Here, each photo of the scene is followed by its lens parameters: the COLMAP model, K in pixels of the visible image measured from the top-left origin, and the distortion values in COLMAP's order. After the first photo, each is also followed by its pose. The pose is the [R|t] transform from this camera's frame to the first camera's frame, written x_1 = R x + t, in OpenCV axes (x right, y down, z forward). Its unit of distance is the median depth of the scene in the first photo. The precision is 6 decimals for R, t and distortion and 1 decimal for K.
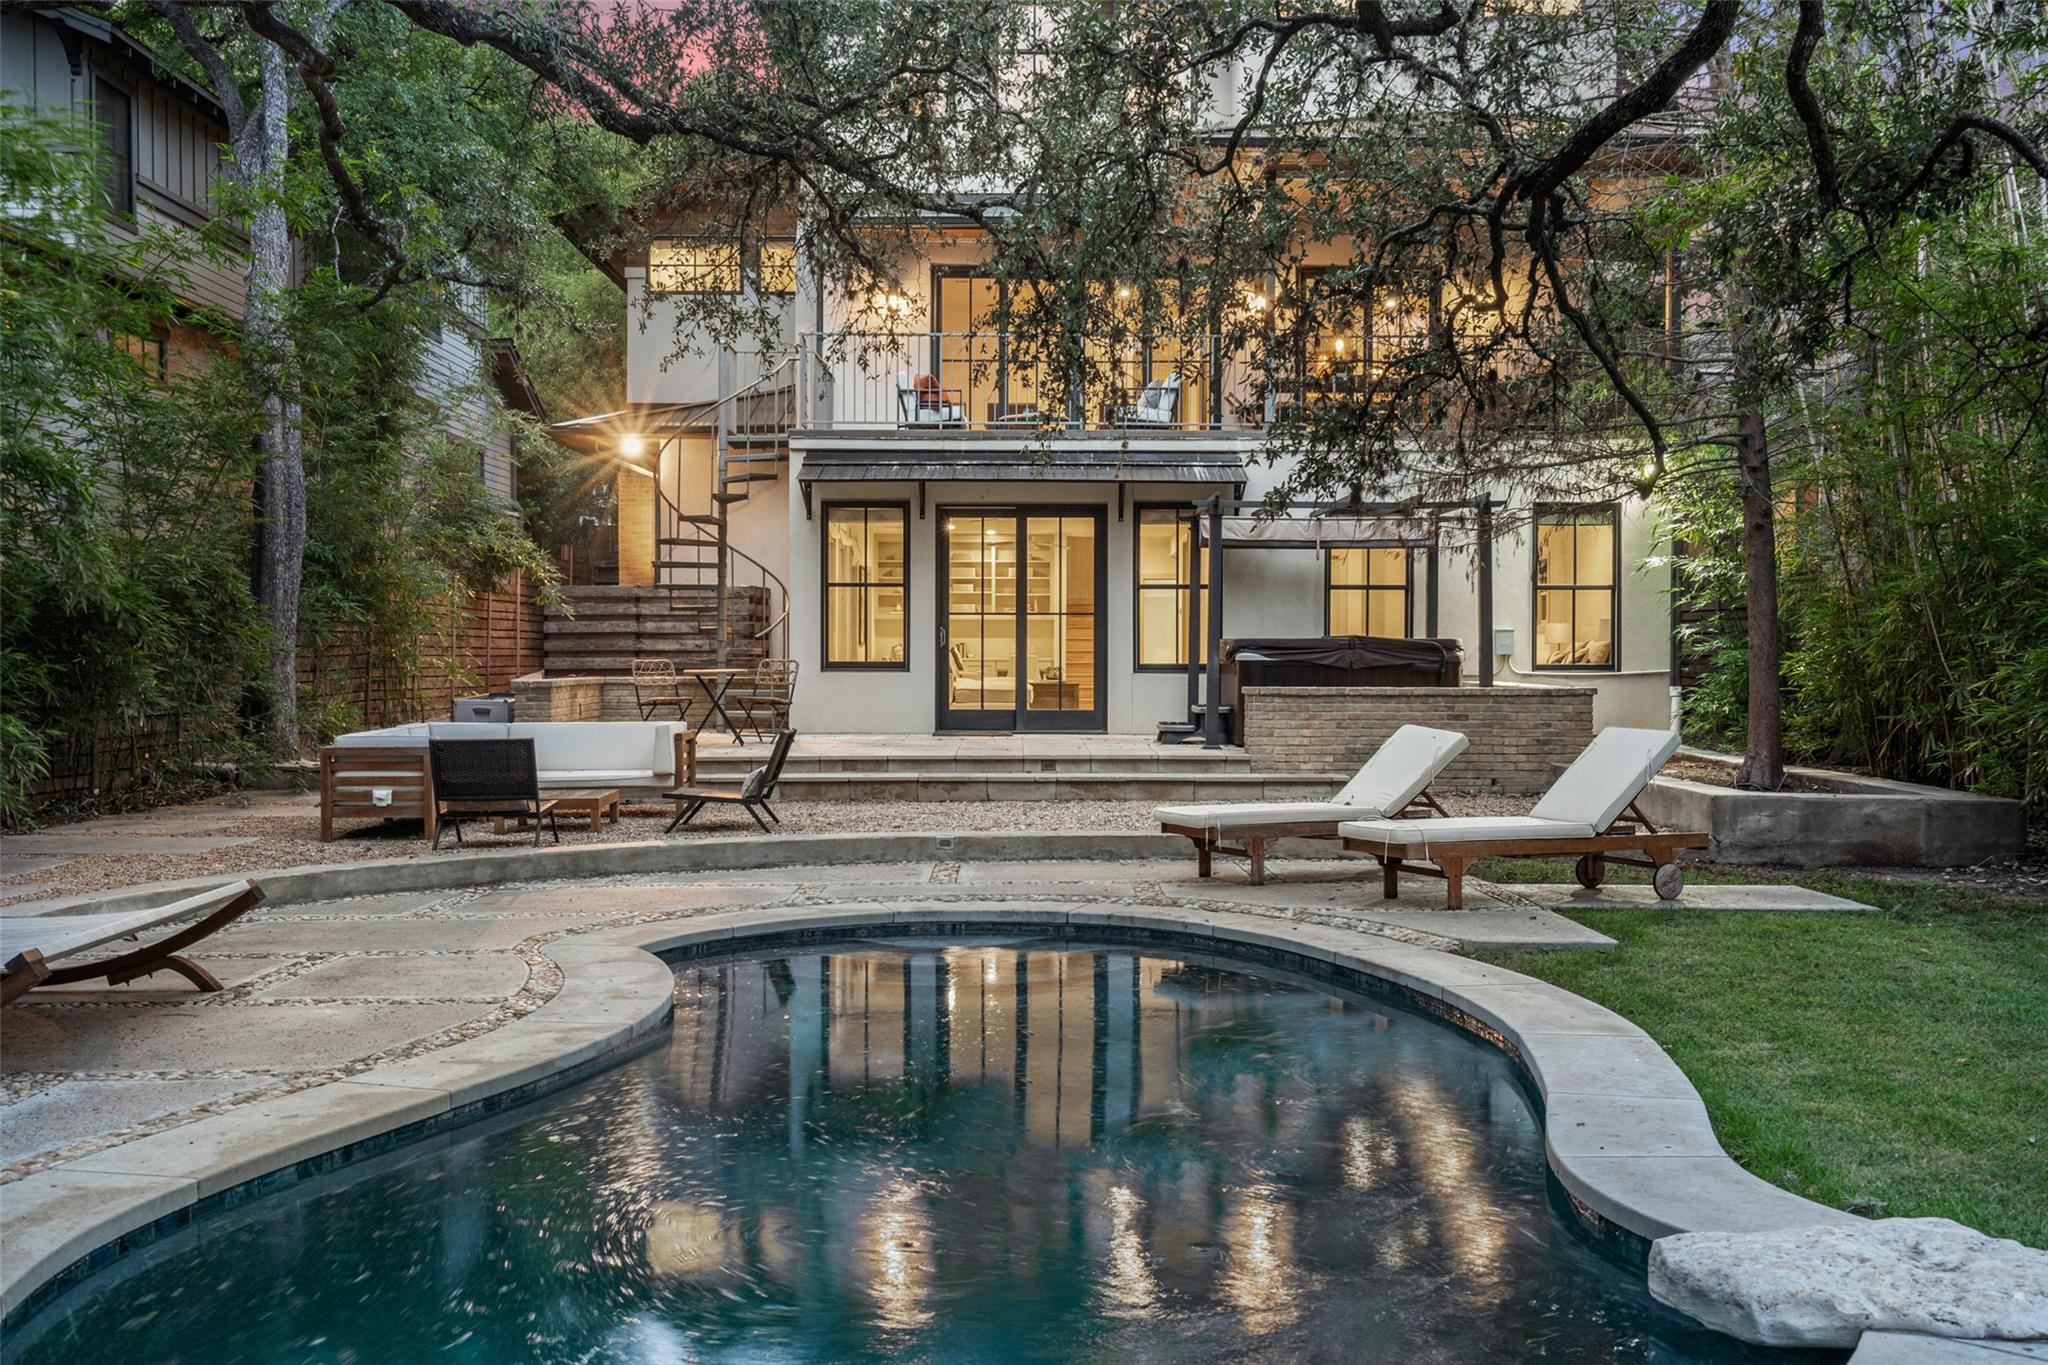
lens RADIAL K [[2043.6, 0, 1021.8], [0, 2043.6, 677.1], [0, 0, 1]] dist [0.005980, 0.000000]
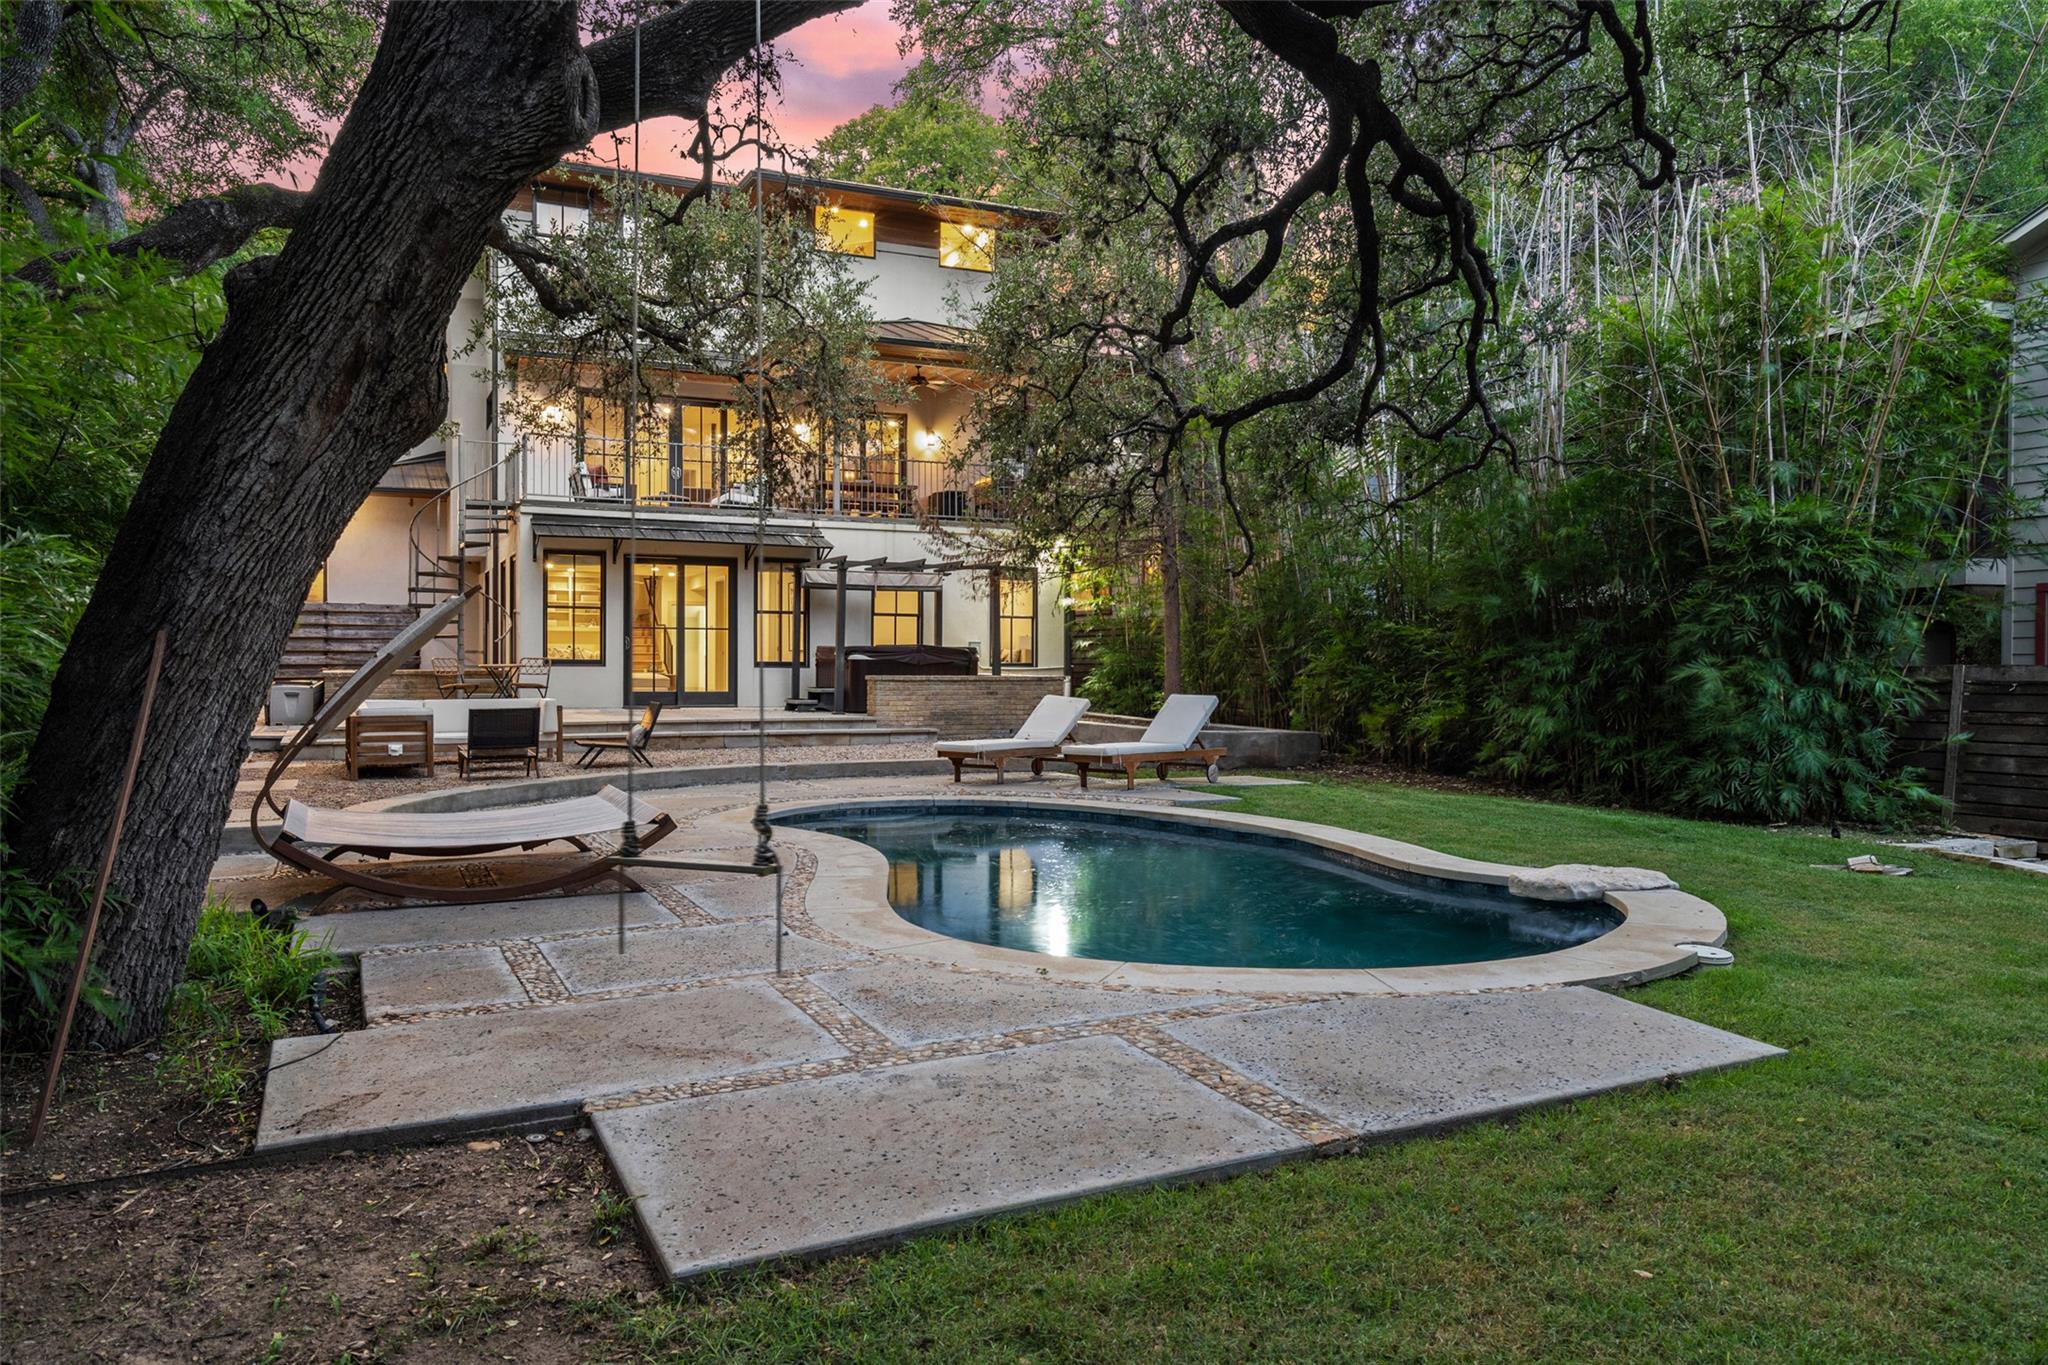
lens RADIAL K [[1478.6, 0, 1022.9], [0, 1478.6, 689.7], [0, 0, 1]] dist [0.010582, 0.000560]
pose [[0.906526, -0.004909, 0.422122, -0.242631], [0.000434, 0.999943, 0.010698, 0.003030], [-0.422150, -0.009515, 0.906476, -0.107138]]
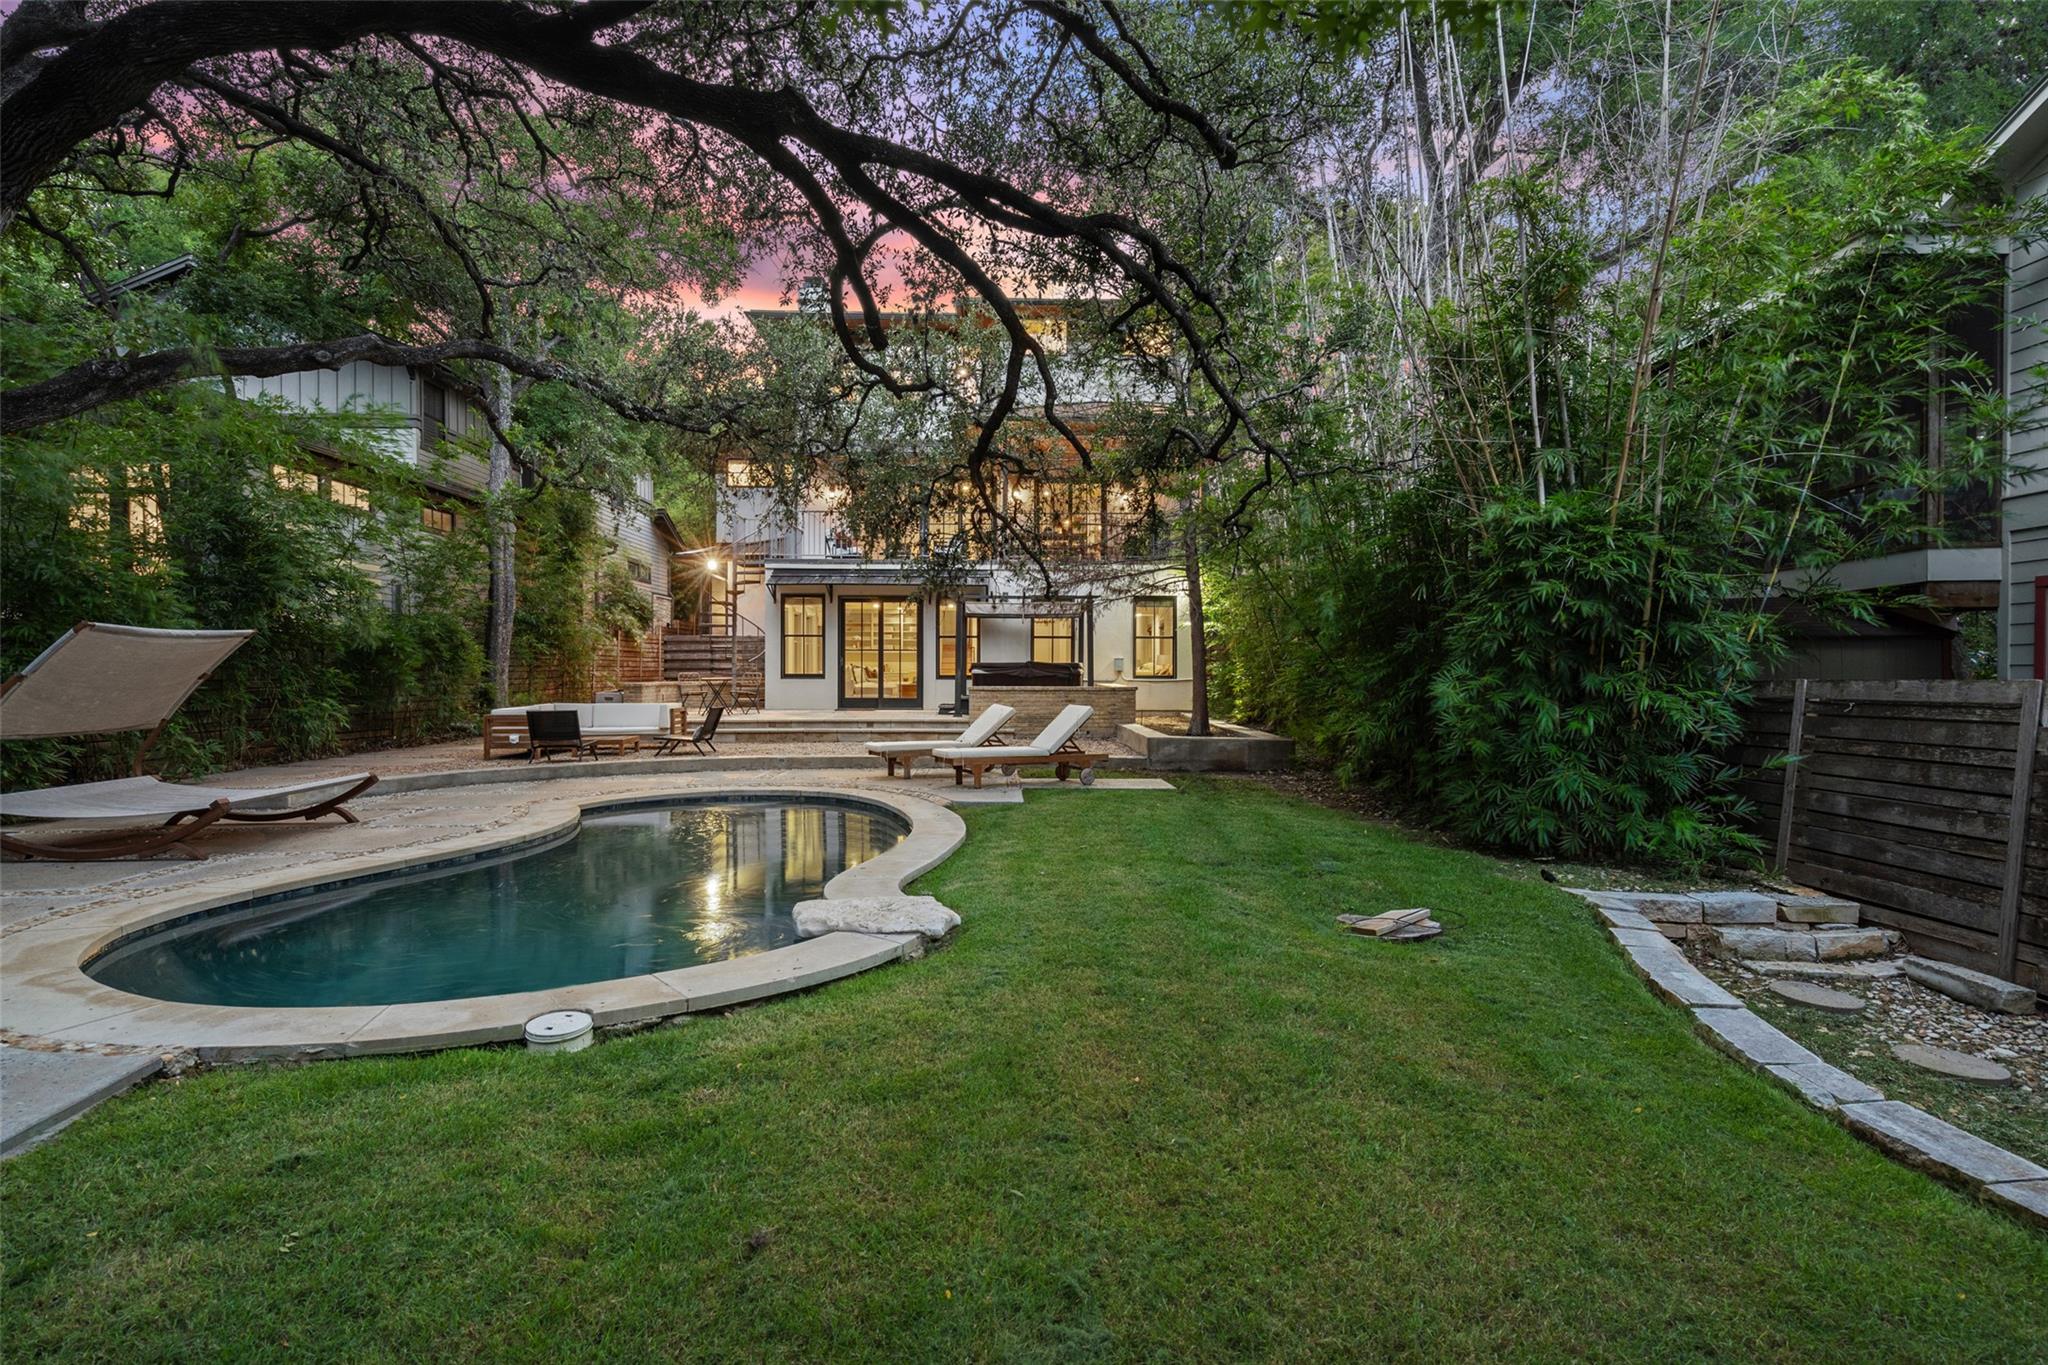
lens RADIAL K [[1084.3, 0, 1026.1], [0, 1084.3, 683.4], [0, 0, 1]] dist [-0.001841, -0.000351]
pose [[0.999803, 0.000585, 0.019829, 0.126509], [-0.000605, 0.999999, 0.000985, 0.000697], [-0.019829, -0.000997, 0.999803, -0.074847]]
